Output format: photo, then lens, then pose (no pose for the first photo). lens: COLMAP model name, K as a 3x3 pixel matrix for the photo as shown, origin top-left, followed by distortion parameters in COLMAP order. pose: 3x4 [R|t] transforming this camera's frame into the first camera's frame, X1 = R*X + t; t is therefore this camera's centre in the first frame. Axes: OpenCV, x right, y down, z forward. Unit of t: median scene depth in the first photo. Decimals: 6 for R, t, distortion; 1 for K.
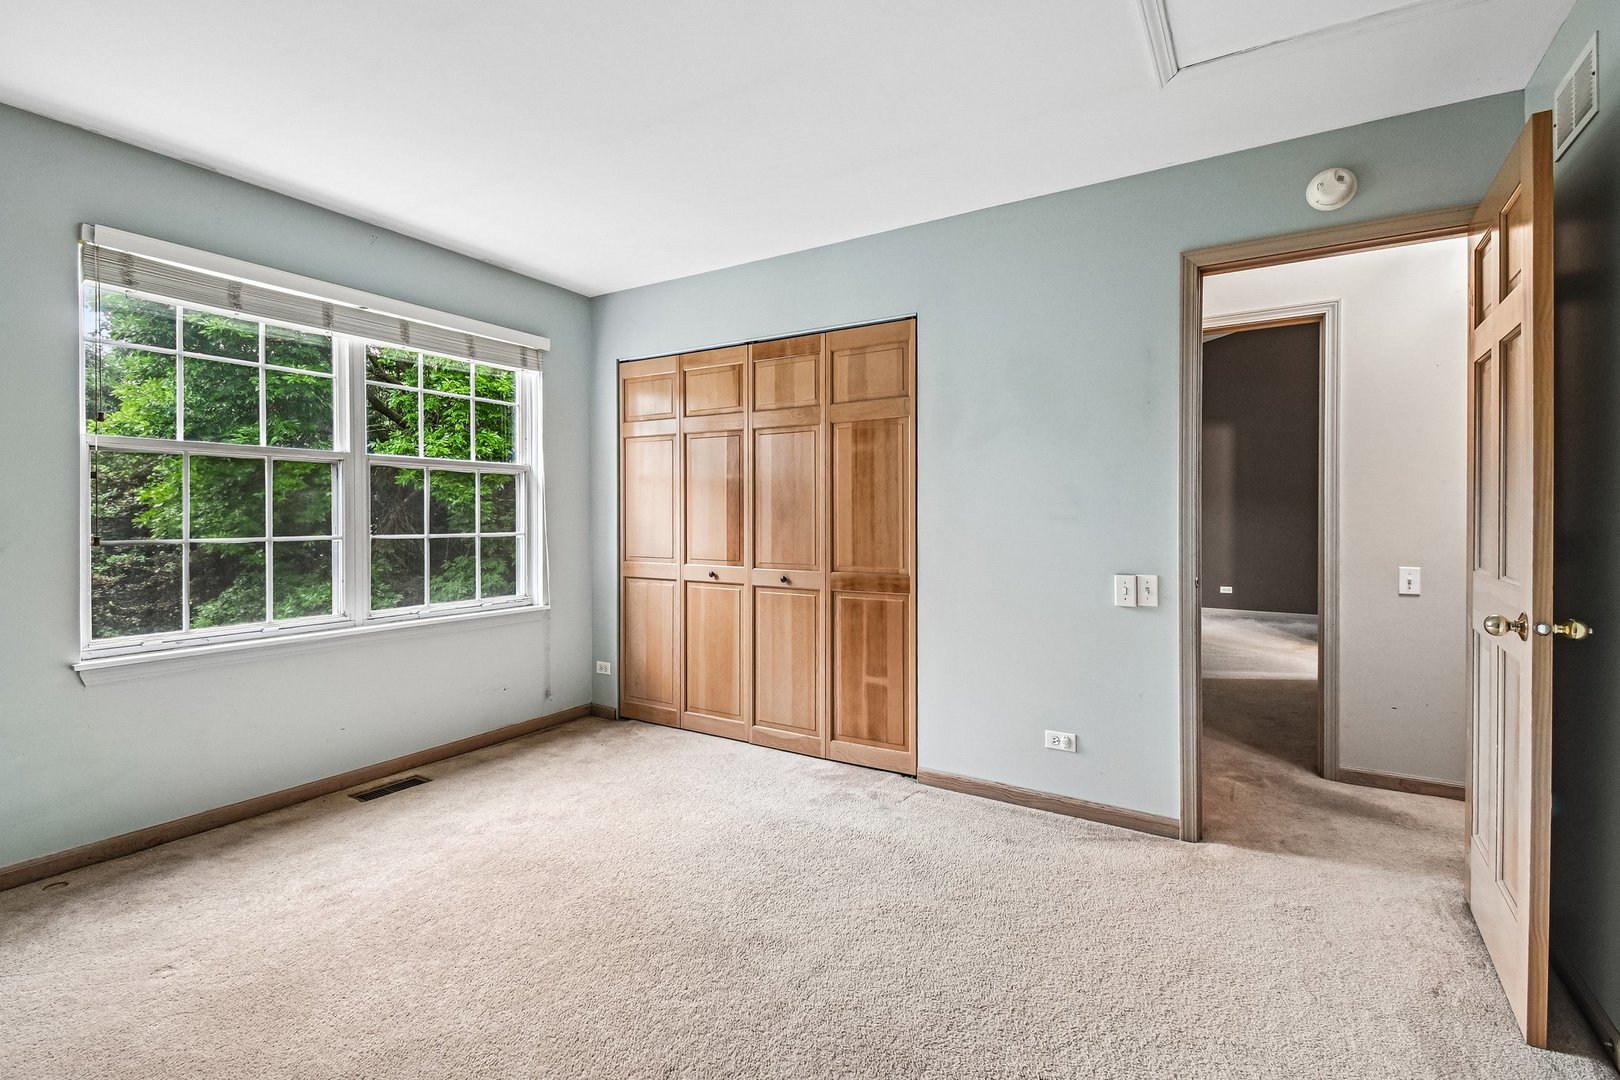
lens RADIAL K [[726.6, 0, 804.4], [0, 726.6, 521.0], [0, 0, 1]] dist [-0.000129, -0.000239]
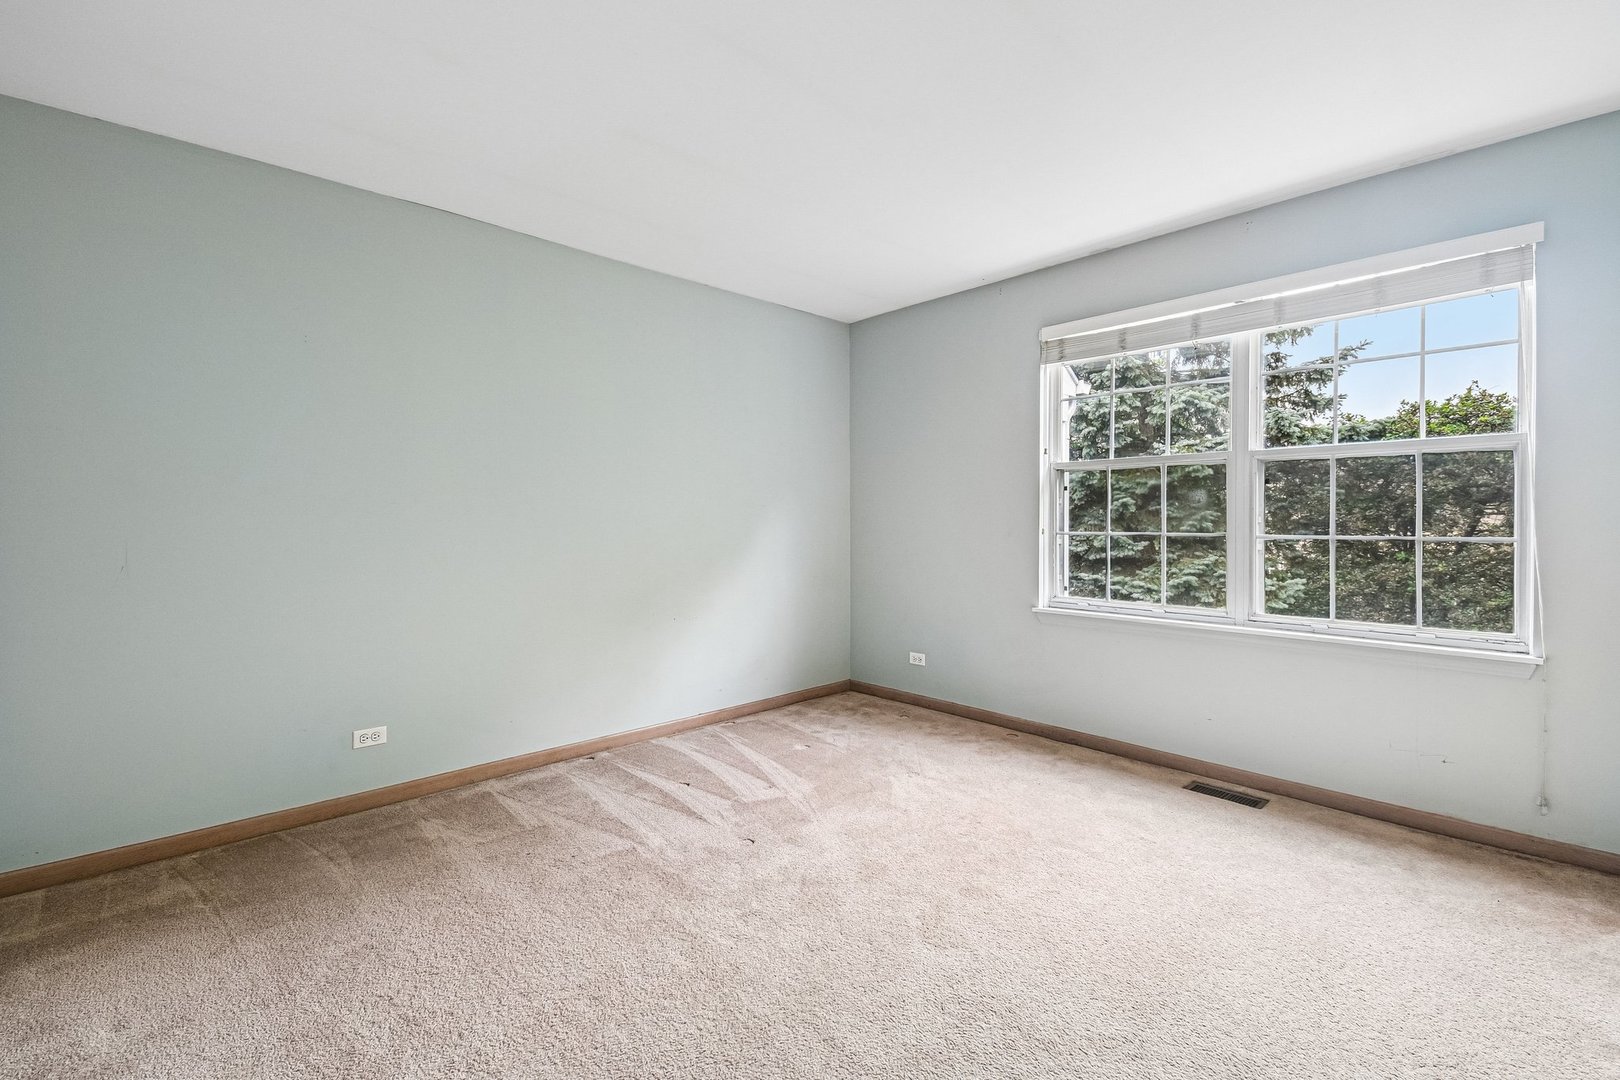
lens RADIAL K [[726.6, 0, 804.4], [0, 726.6, 521.0], [0, 0, 1]] dist [-0.000129, -0.000239]
pose [[-0.281736, 0.005541, -0.959476, 0.495141], [-0.004538, 0.999964, 0.007108, -0.001222], [0.959481, 0.006356, -0.281701, 0.700099]]
